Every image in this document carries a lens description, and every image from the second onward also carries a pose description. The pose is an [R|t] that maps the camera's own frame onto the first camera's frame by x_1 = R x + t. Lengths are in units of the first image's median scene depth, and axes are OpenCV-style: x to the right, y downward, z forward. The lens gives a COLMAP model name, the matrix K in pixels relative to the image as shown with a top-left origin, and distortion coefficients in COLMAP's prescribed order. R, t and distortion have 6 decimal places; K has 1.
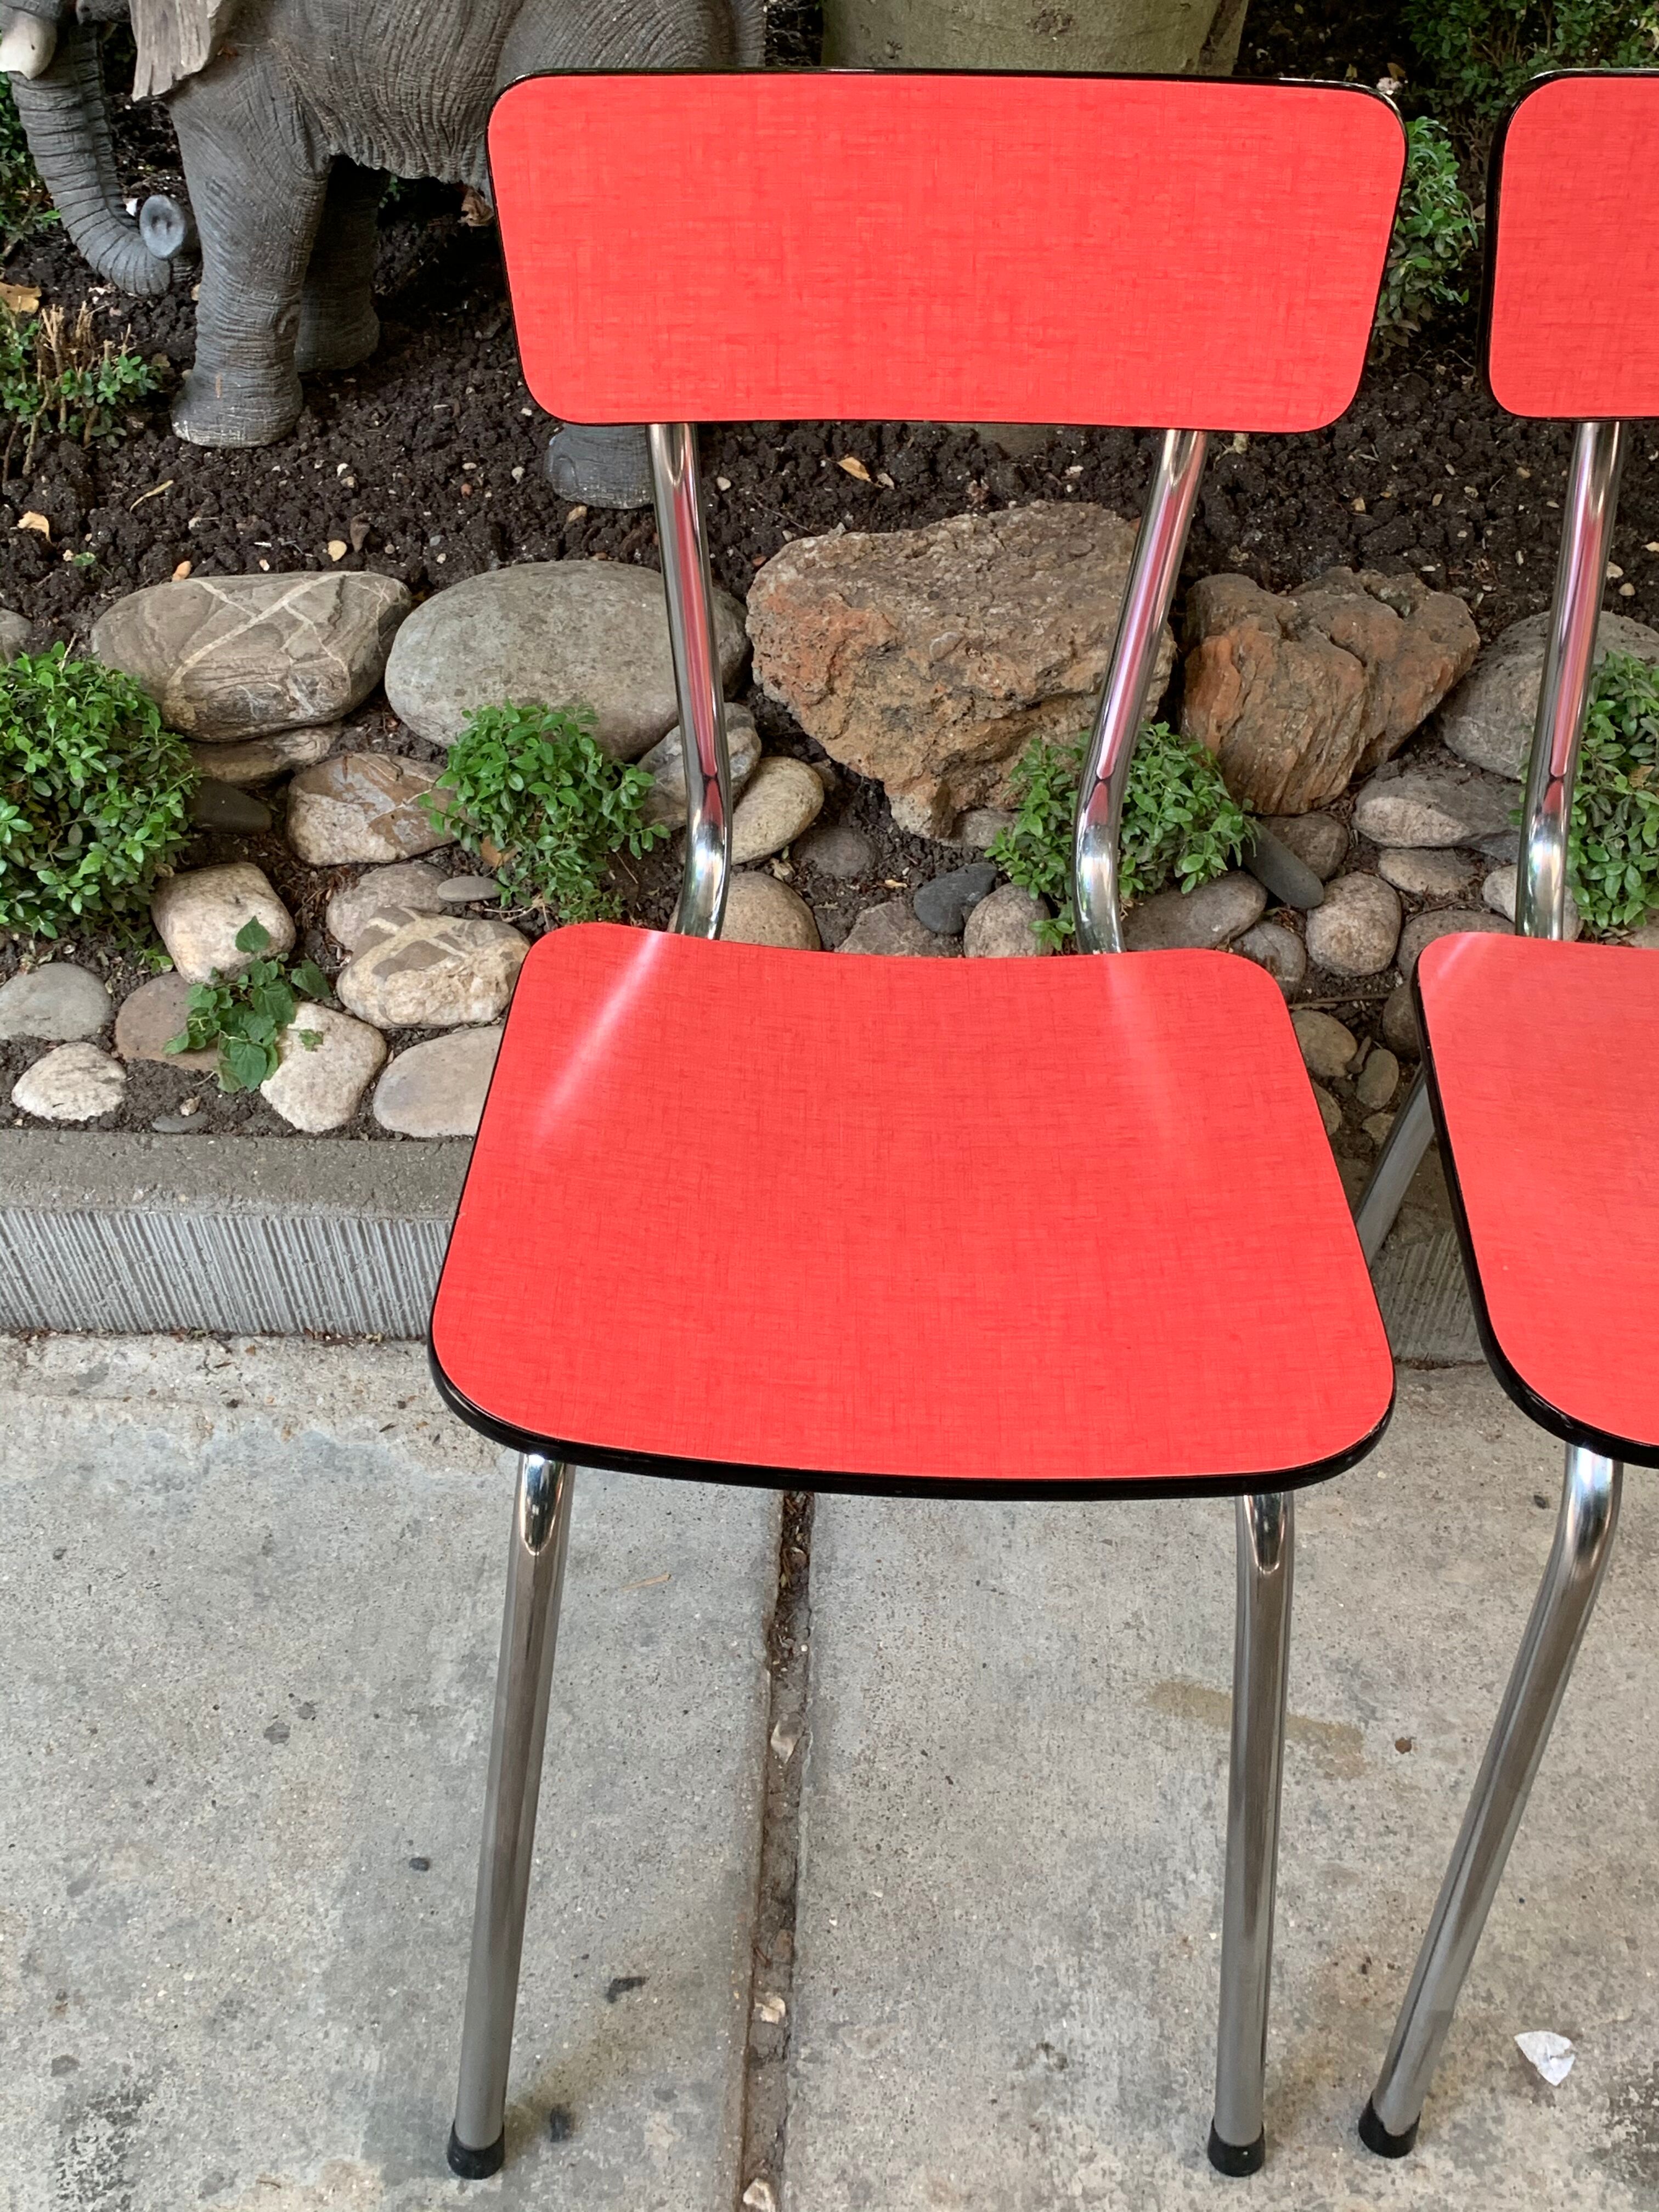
lens RADIAL K [[2487.3, 0, 827.4], [0, 2487.3, 1084.8], [0, 0, 1]] dist [0.180690, -0.553303]
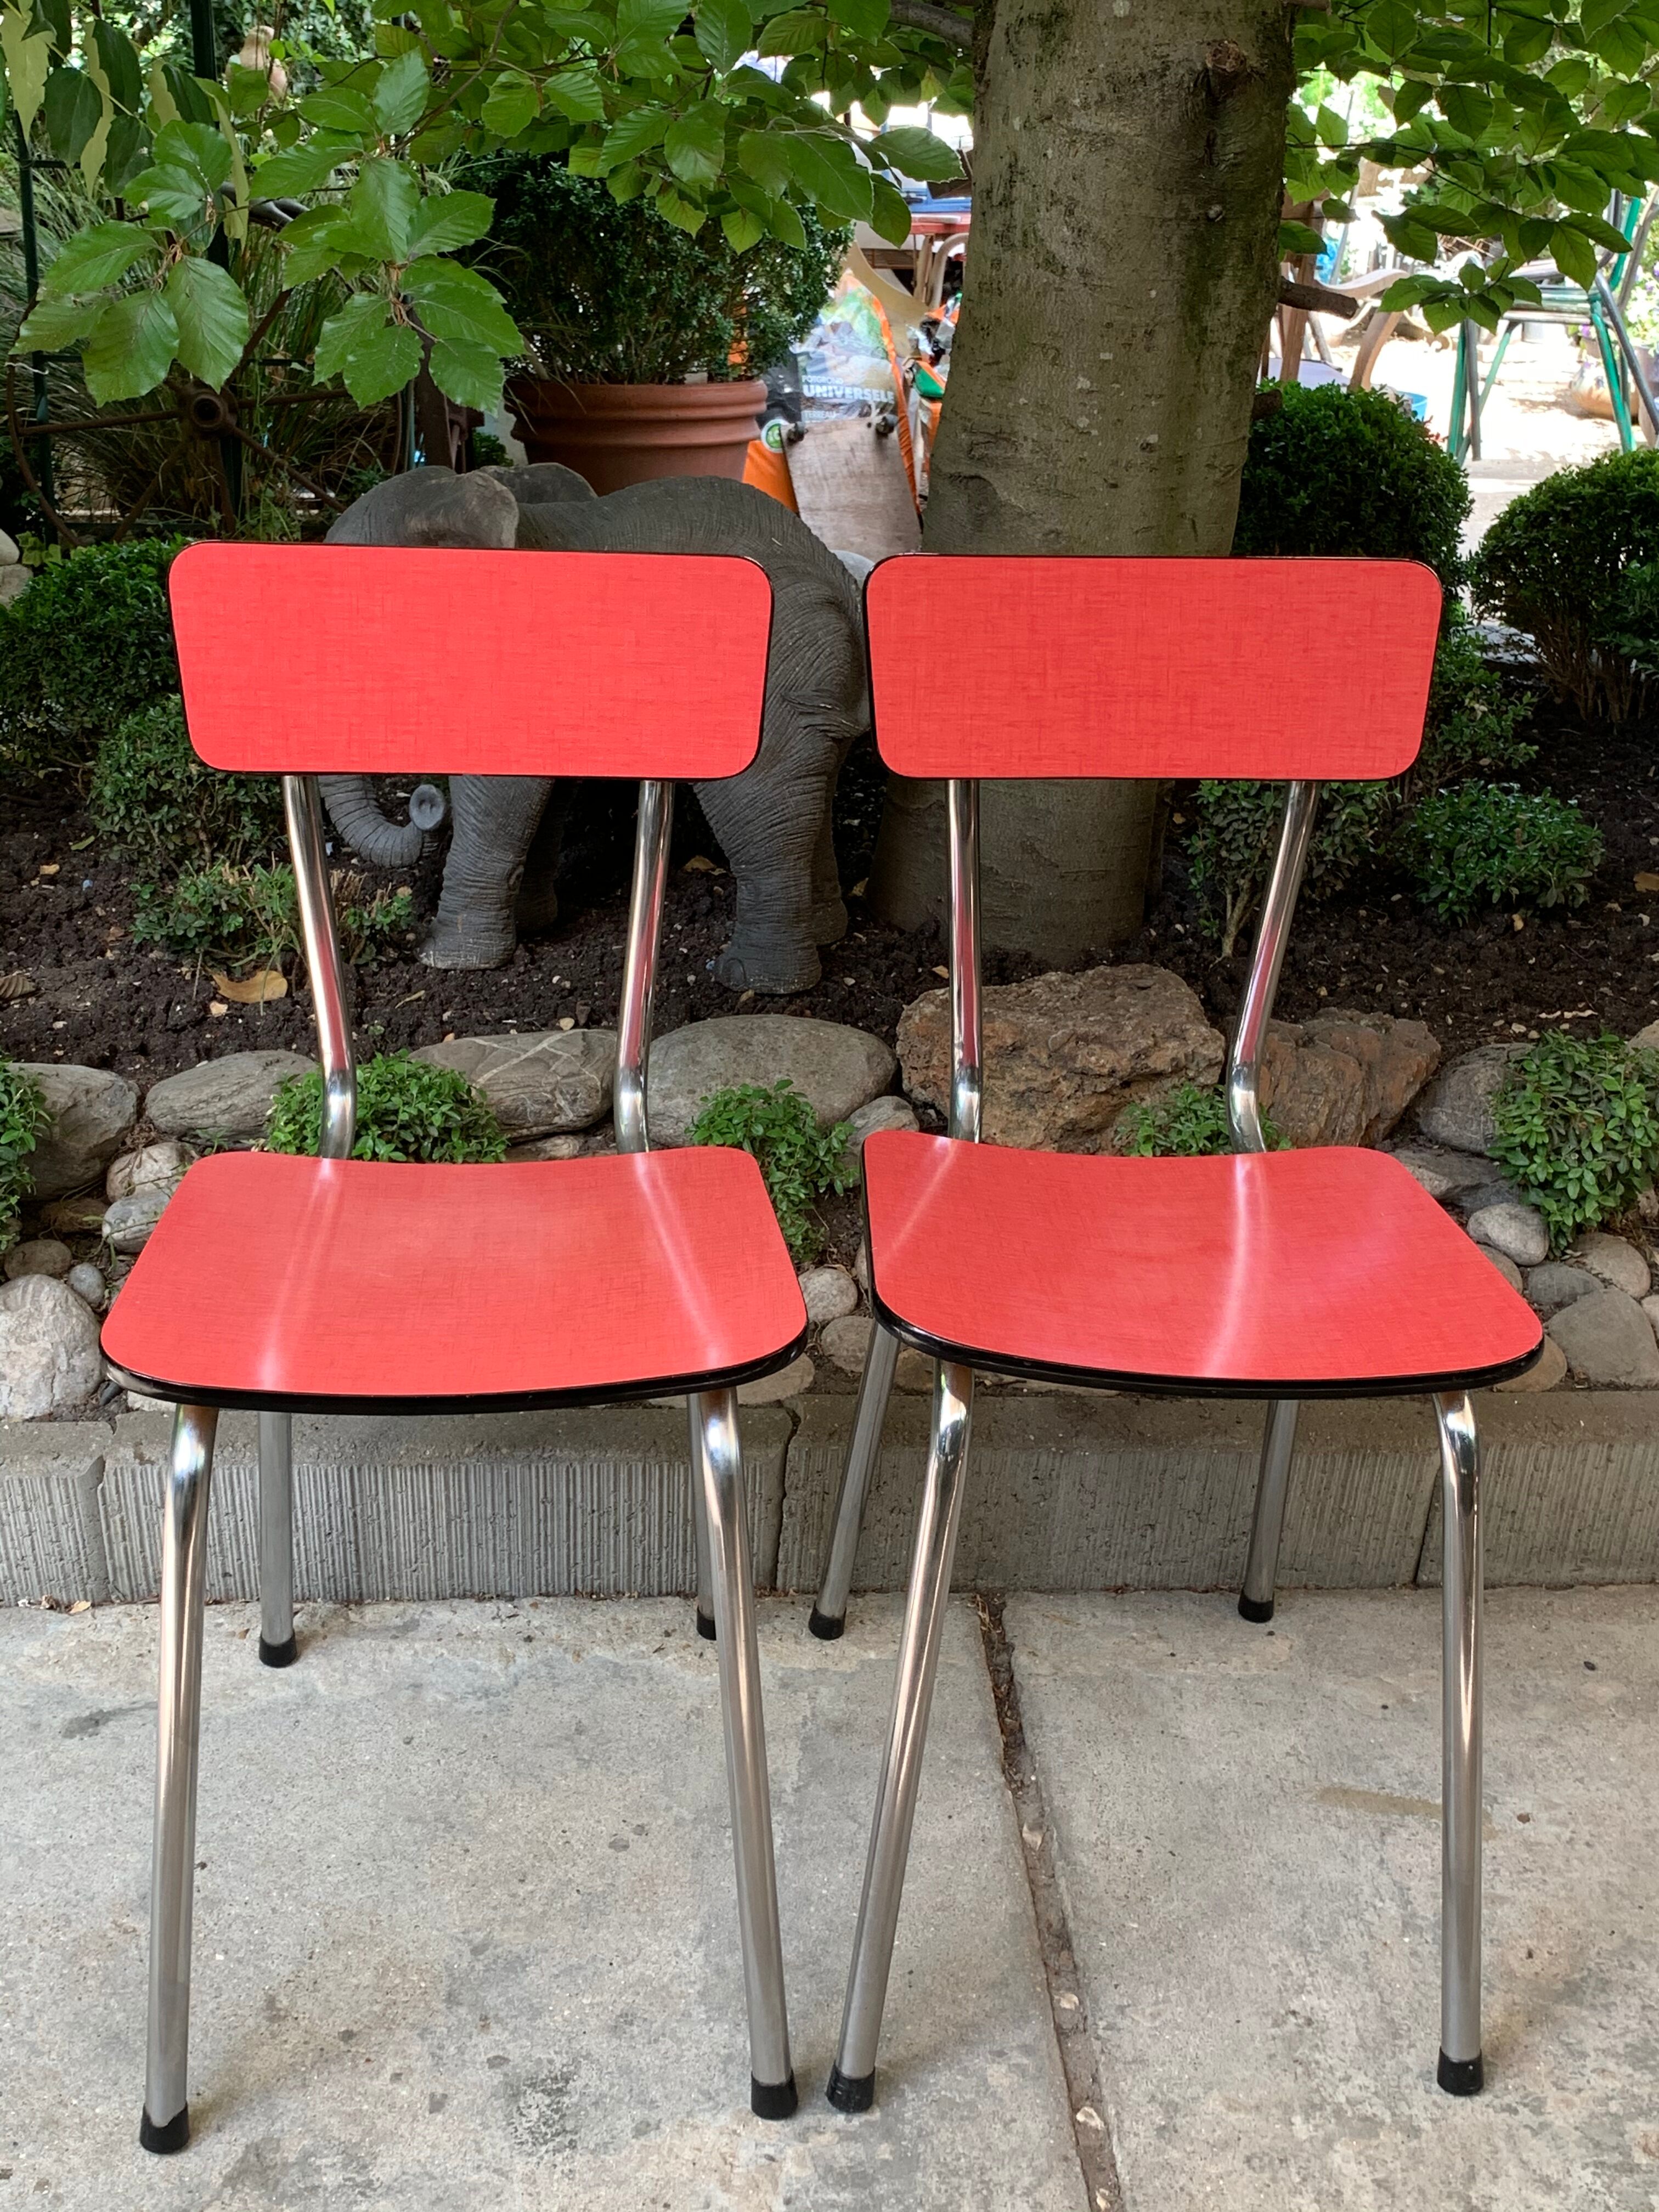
lens RADIAL K [[2487.3, 0, 827.4], [0, 2487.3, 1084.8], [0, 0, 1]] dist [0.180690, -0.553303]
pose [[0.995885, -0.017998, 0.088820, -0.192610], [0.047246, 0.939465, -0.339372, 0.289141], [-0.077336, 0.342172, 0.936449, -0.234344]]
